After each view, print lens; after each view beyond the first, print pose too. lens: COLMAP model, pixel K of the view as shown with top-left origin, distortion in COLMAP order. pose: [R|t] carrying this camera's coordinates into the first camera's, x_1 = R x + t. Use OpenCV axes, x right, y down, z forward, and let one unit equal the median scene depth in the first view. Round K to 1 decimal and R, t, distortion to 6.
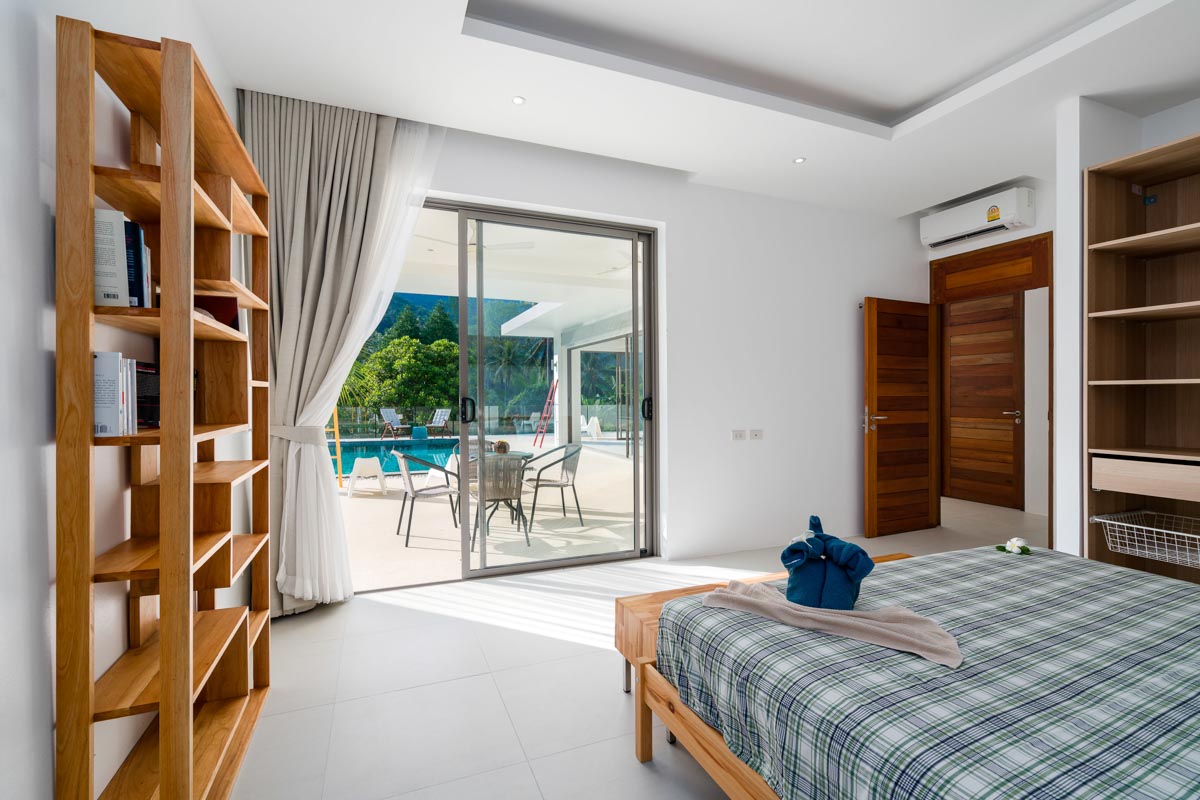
lens RADIAL K [[532.4, 0, 600.0], [0, 532.4, 400.0], [0, 0, 1]] dist [0.000060, 0.000011]
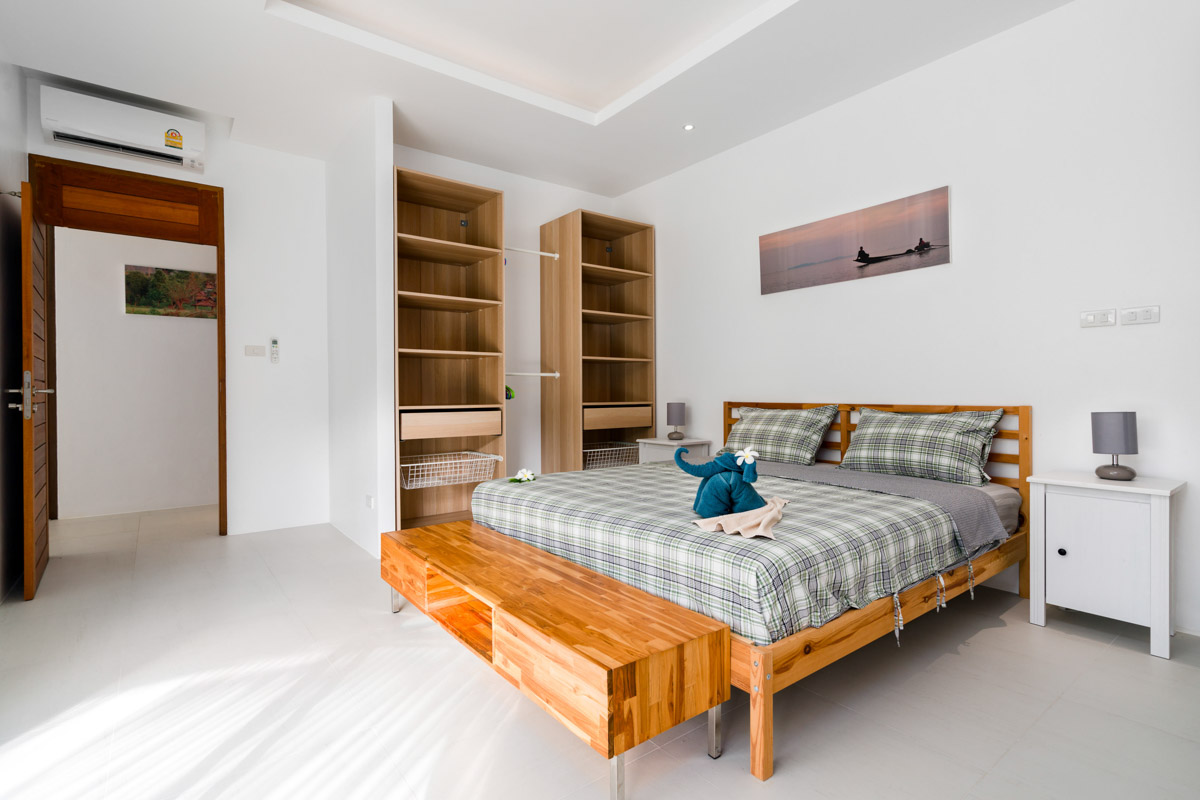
lens RADIAL K [[582.8, 0, 600.0], [0, 582.8, 400.0], [0, 0, 1]] dist [-0.002162, -0.000505]
pose [[-0.251768, -0.007096, 0.967762, -0.434606], [0.006985, 0.999934, 0.009149, 0.068915], [-0.967762, 0.009063, -0.251702, 0.893463]]
